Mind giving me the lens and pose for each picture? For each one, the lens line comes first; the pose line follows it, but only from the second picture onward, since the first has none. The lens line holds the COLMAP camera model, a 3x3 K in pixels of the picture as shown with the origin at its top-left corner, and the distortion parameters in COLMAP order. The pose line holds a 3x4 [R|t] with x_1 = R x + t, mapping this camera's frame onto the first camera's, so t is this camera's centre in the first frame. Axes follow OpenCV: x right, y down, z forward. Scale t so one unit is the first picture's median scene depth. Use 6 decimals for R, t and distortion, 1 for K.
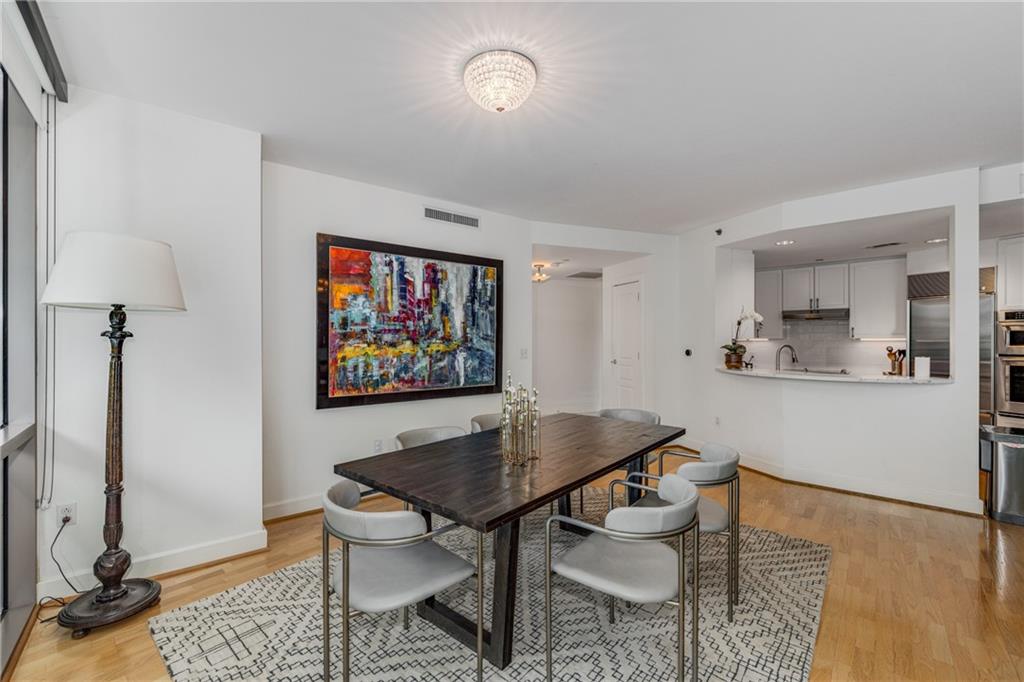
lens RADIAL K [[428.8, 0, 509.1], [0, 428.8, 335.0], [0, 0, 1]] dist [0.000498, 0.000139]
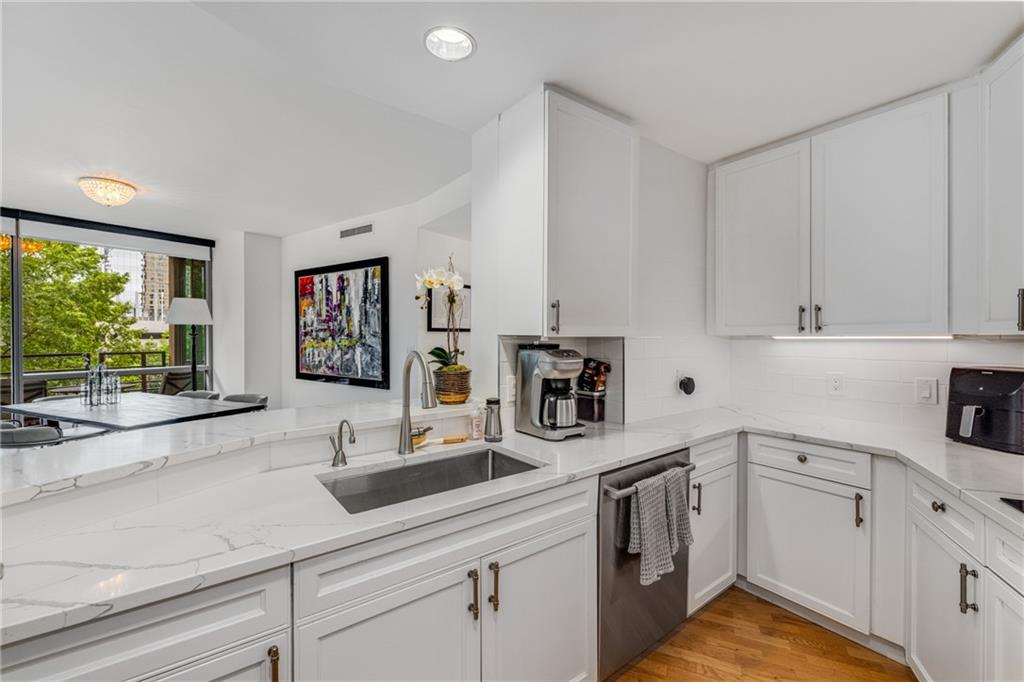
lens RADIAL K [[428.4, 0, 513.9], [0, 428.4, 341.7], [0, 0, 1]] dist [0.000326, 0.000004]
pose [[0.287395, 0.012586, -0.957730, 1.150569], [0.008384, 0.999842, 0.015655, 0.011097], [0.957775, -0.012529, 0.287244, 1.122152]]
